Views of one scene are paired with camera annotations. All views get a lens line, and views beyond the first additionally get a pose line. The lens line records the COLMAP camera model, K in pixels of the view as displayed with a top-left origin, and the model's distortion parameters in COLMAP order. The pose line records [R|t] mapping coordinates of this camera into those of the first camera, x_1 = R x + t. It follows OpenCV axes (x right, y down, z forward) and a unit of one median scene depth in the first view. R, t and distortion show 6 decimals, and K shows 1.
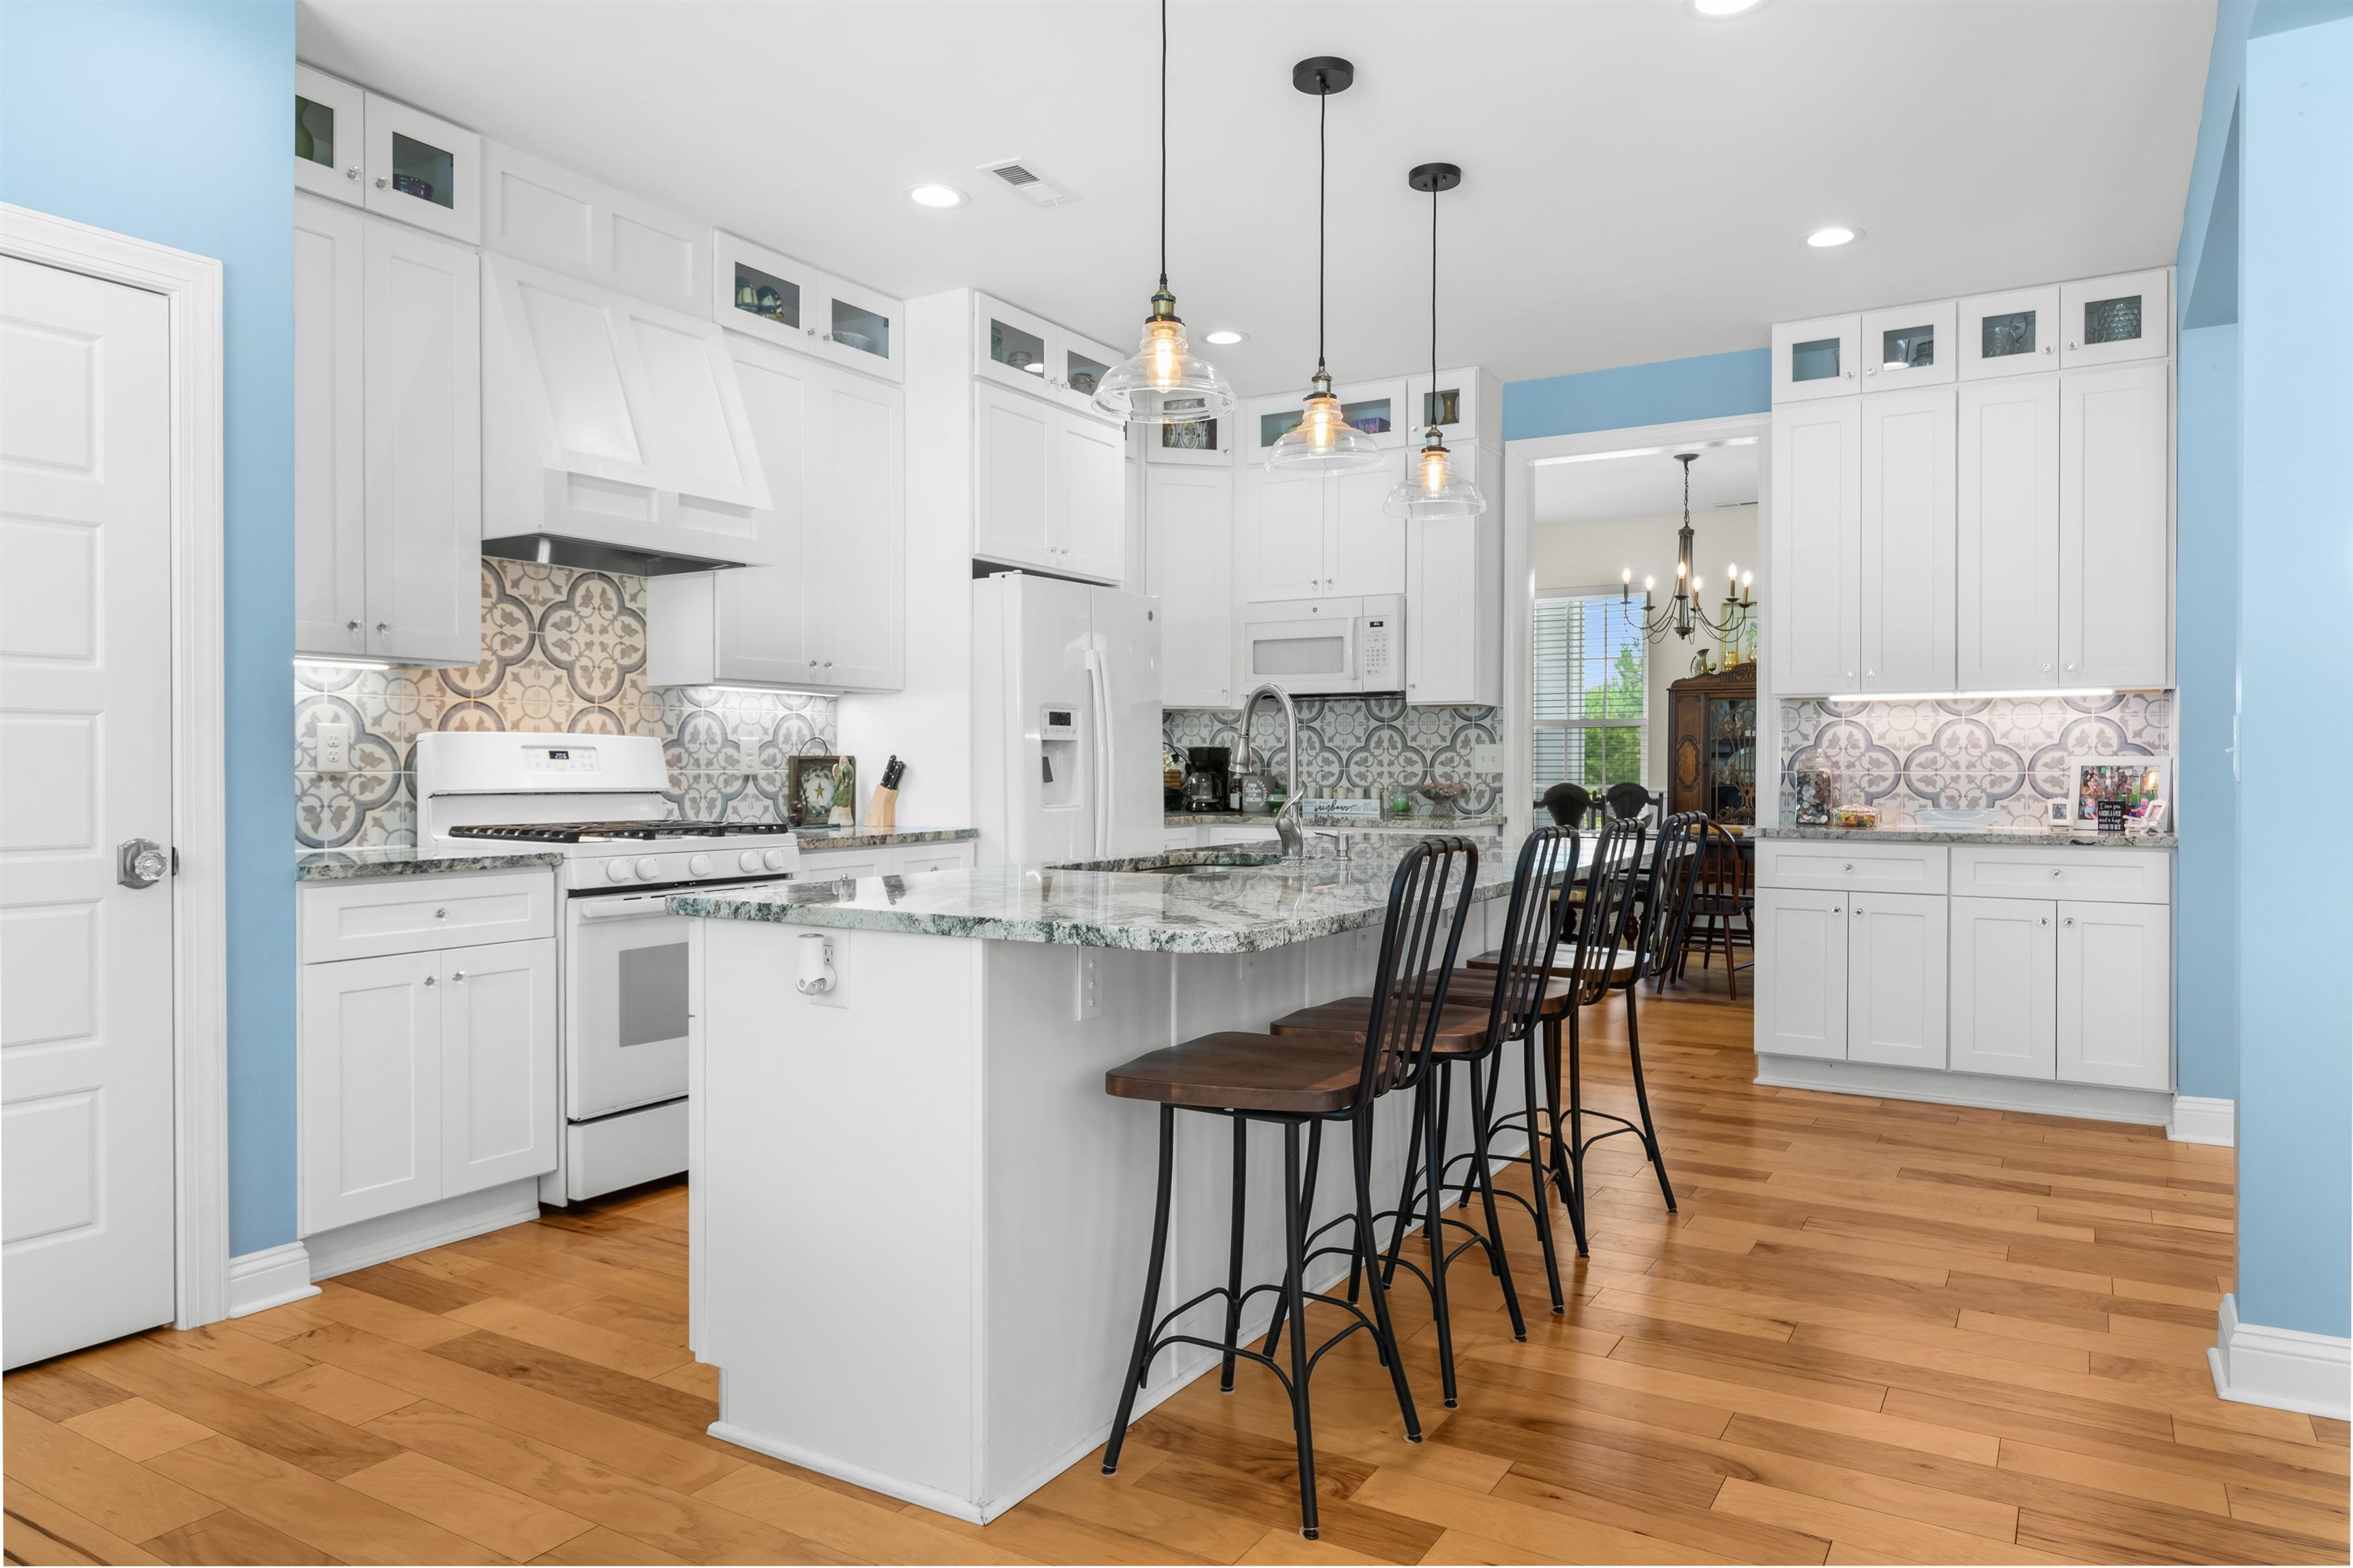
lens RADIAL K [[1505.2, 0, 1176.5], [0, 1505.2, 784.0], [0, 0, 1]] dist [0.004833, 0.000718]
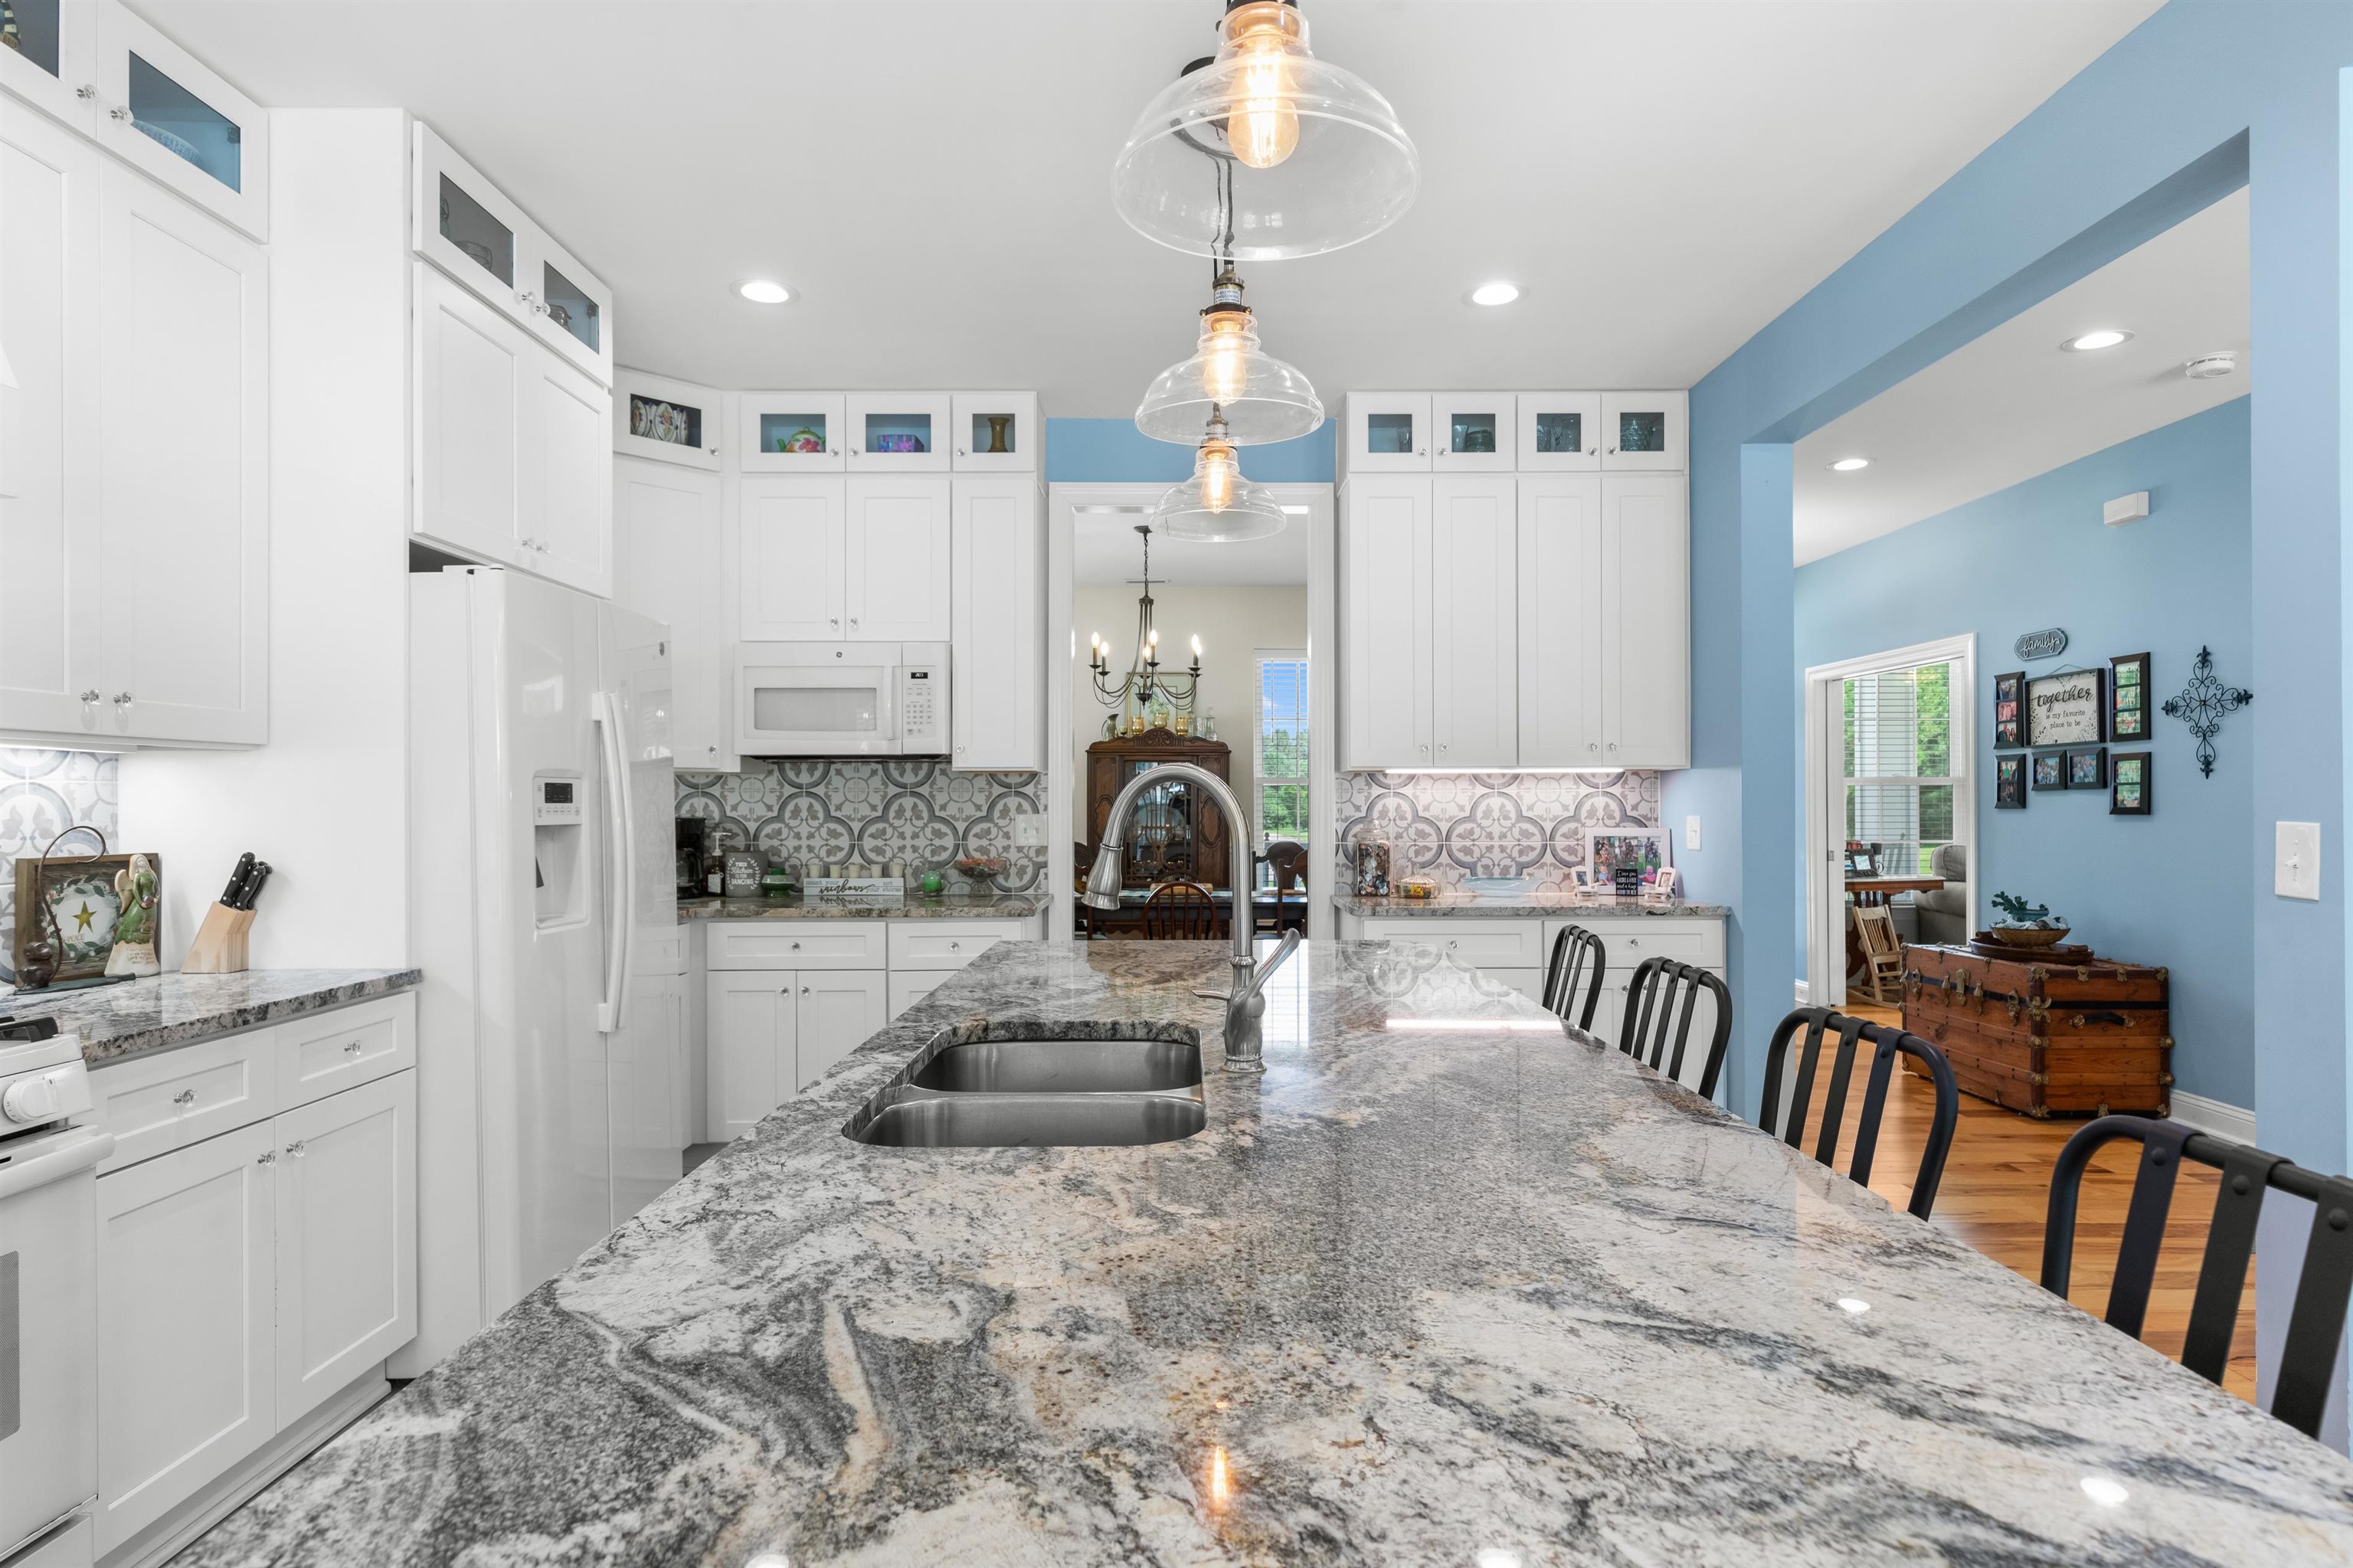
lens RADIAL K [[1257.8, 0, 1184.2], [0, 1257.8, 800.9], [0, 0, 1]] dist [0.001138, 0.000733]
pose [[0.851406, -0.003101, 0.524498, -0.127091], [0.009986, 0.999897, -0.010297, -0.029660], [-0.524412, 0.014004, 0.851349, 0.356902]]
